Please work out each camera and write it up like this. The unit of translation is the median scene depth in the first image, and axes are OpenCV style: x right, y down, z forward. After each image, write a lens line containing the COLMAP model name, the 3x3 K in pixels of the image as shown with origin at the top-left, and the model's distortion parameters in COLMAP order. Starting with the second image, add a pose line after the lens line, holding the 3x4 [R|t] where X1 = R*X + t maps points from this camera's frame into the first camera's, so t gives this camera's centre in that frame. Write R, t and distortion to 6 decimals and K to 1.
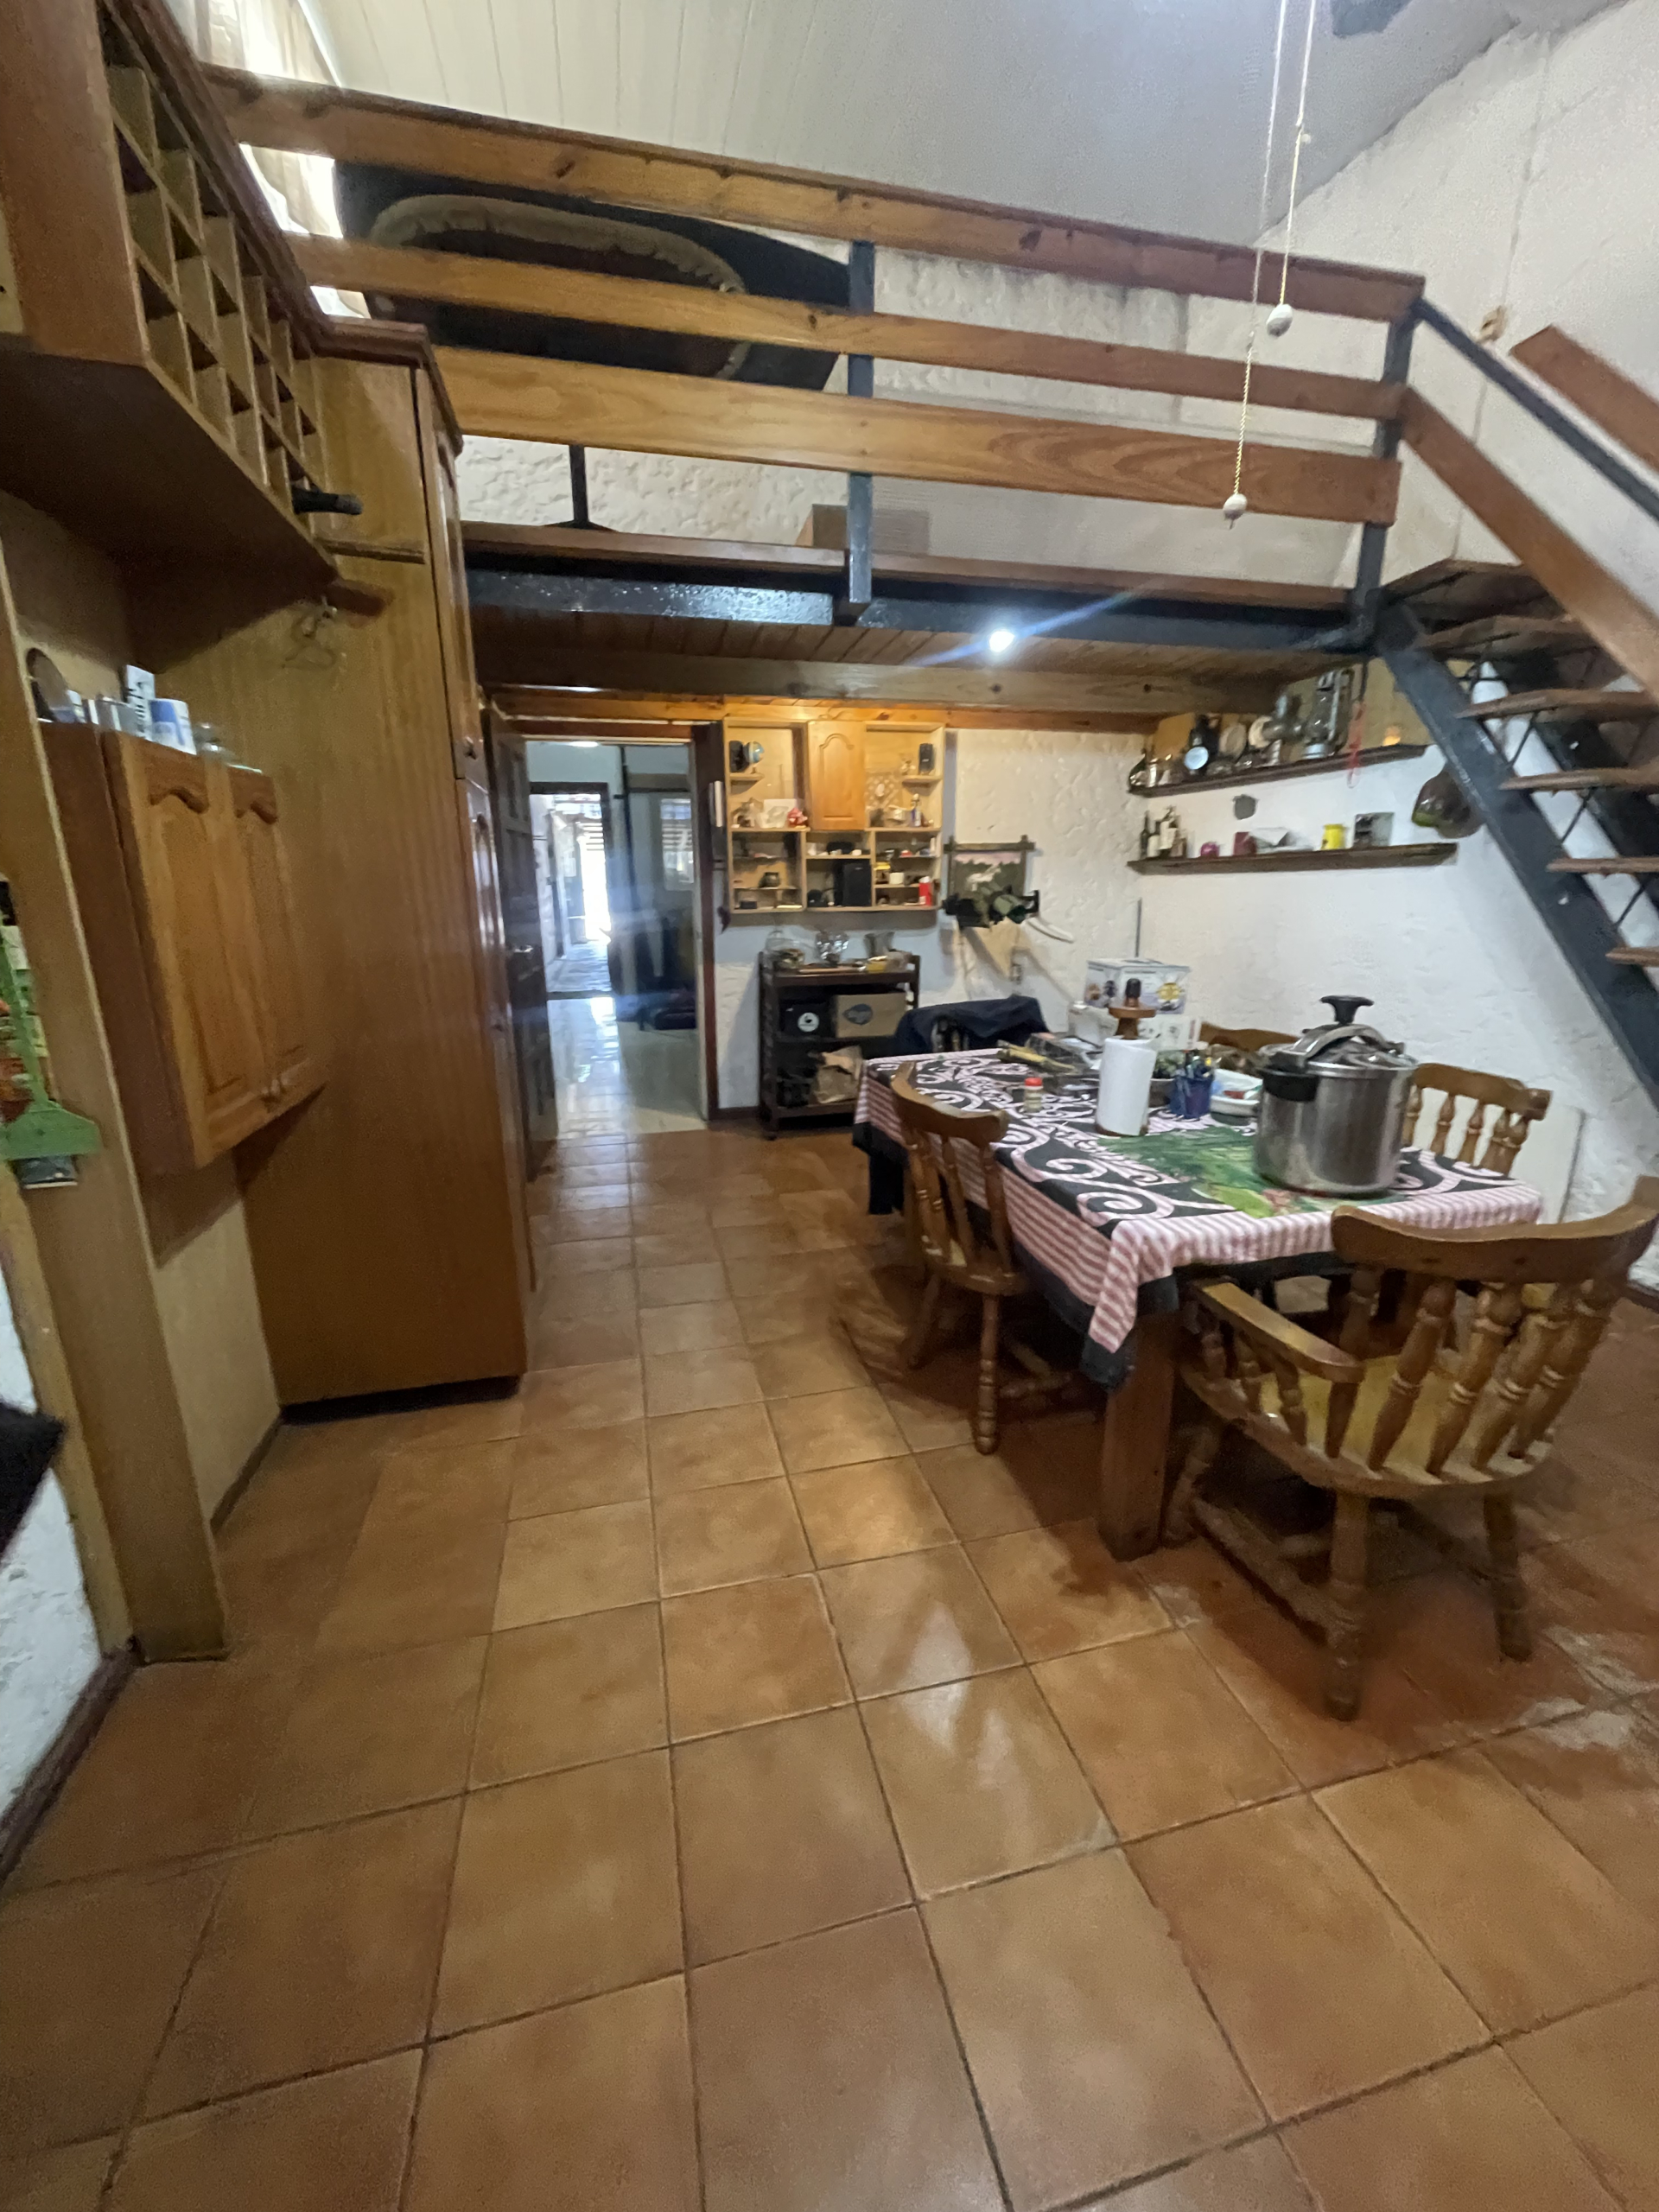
lens RADIAL K [[892.3, 0, 824.2], [0, 892.3, 1113.2], [0, 0, 1]] dist [-0.003134, -0.000160]
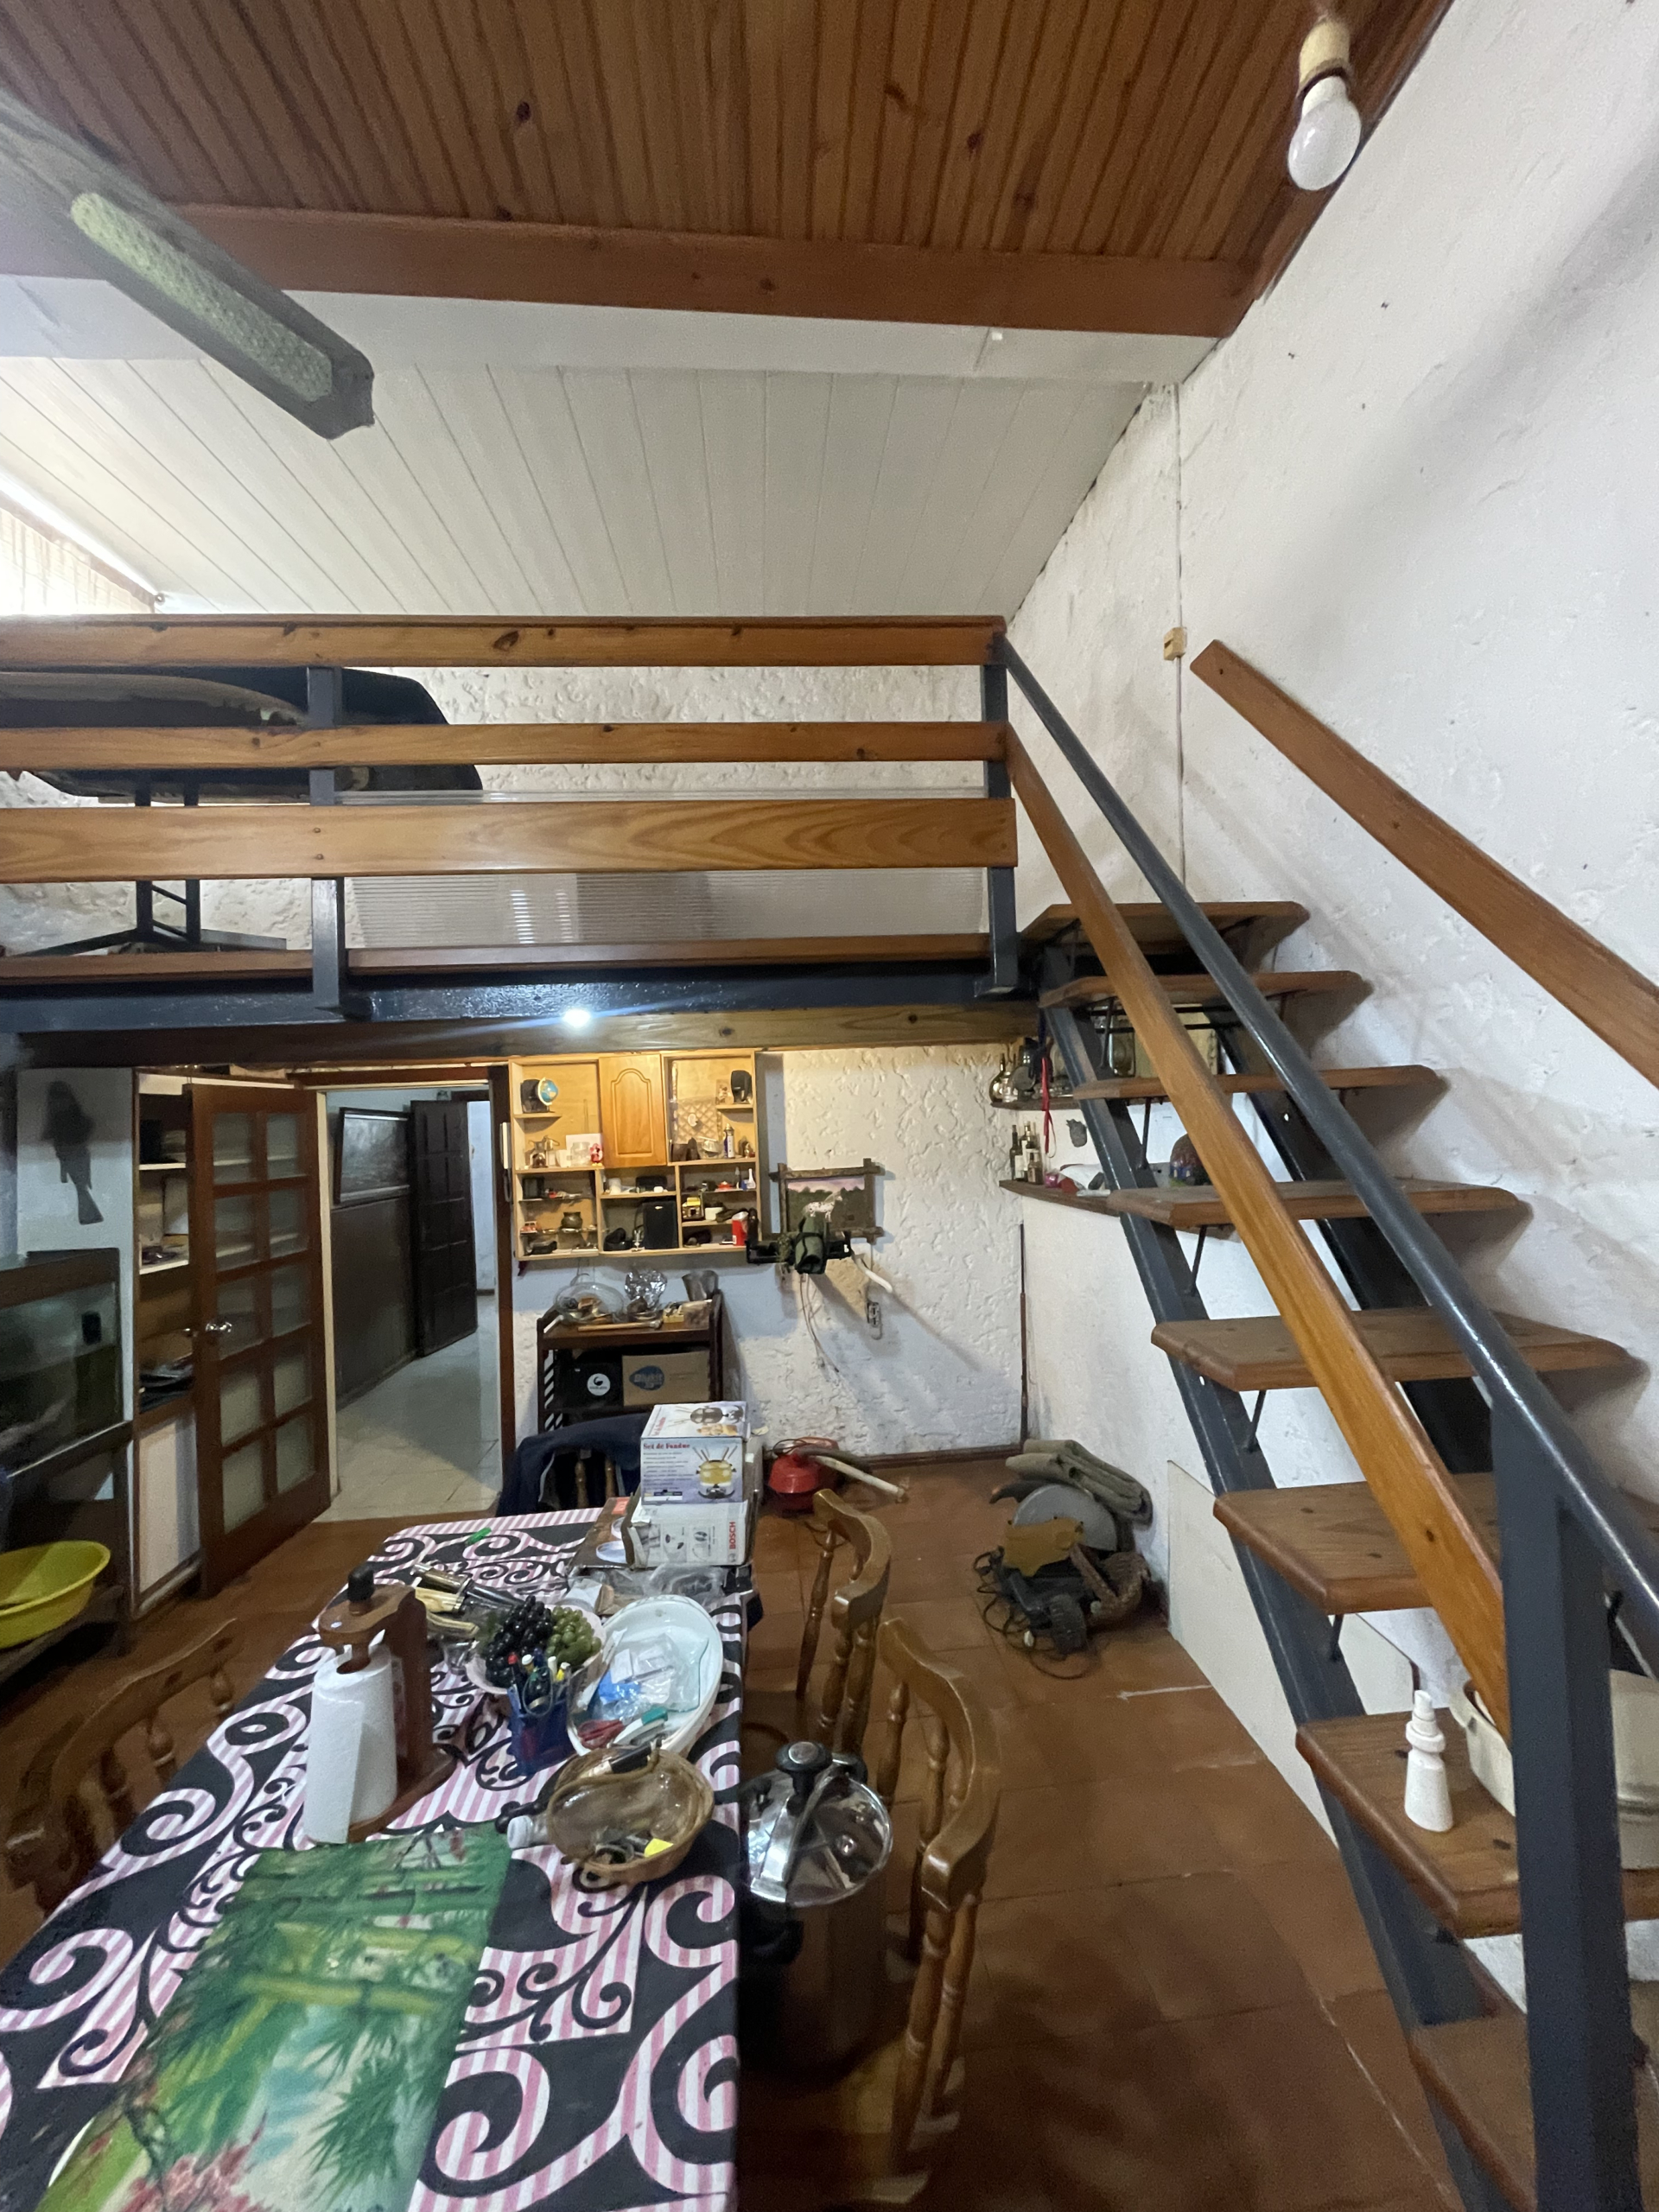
lens RADIAL K [[892.3, 0, 830.0], [0, 892.3, 1108.9], [0, 0, 1]] dist [-0.003134, -0.000160]
pose [[0.987834, -0.034114, -0.151723, 0.509802], [-0.007522, 0.964019, -0.265728, -0.194516], [0.155329, 0.263636, 0.952034, 0.214860]]
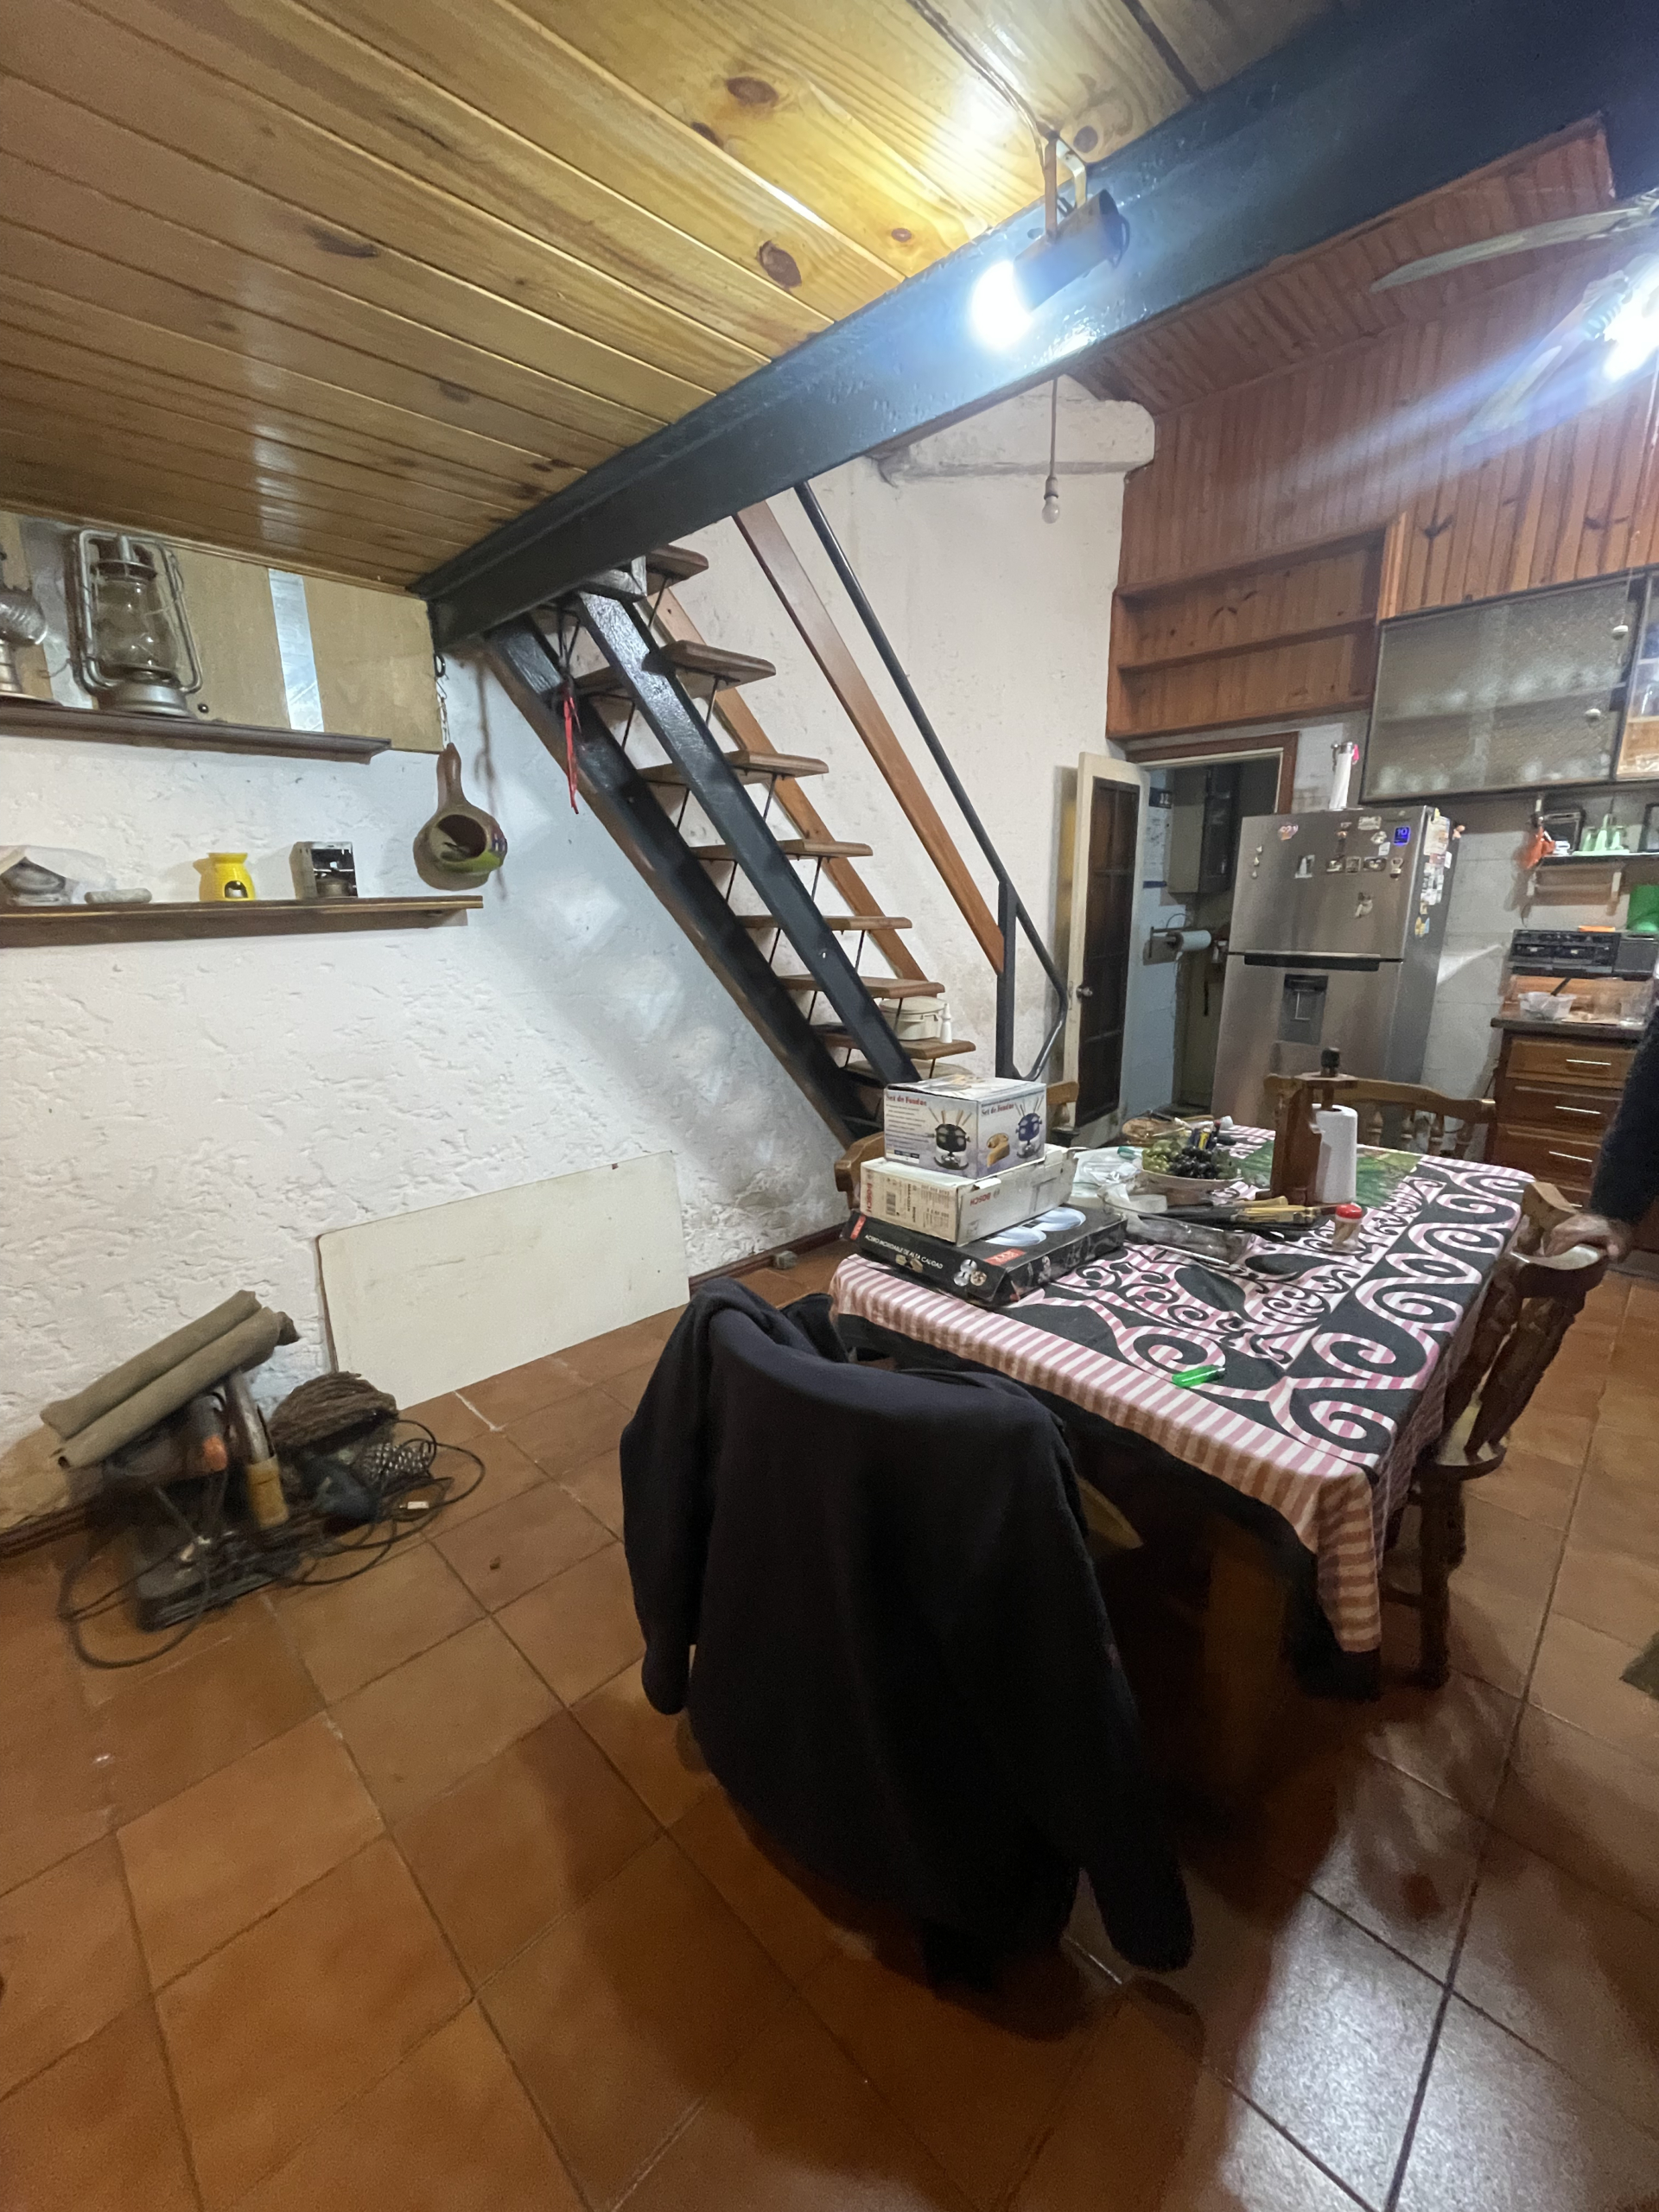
lens RADIAL K [[892.3, 0, 829.7], [0, 892.3, 1104.9], [0, 0, 1]] dist [-0.003134, -0.000160]
pose [[-0.532648, -0.180391, 0.826889, -0.102751], [0.228286, 0.910184, 0.345615, -0.345860], [-0.814967, 0.372858, -0.443627, 1.191824]]
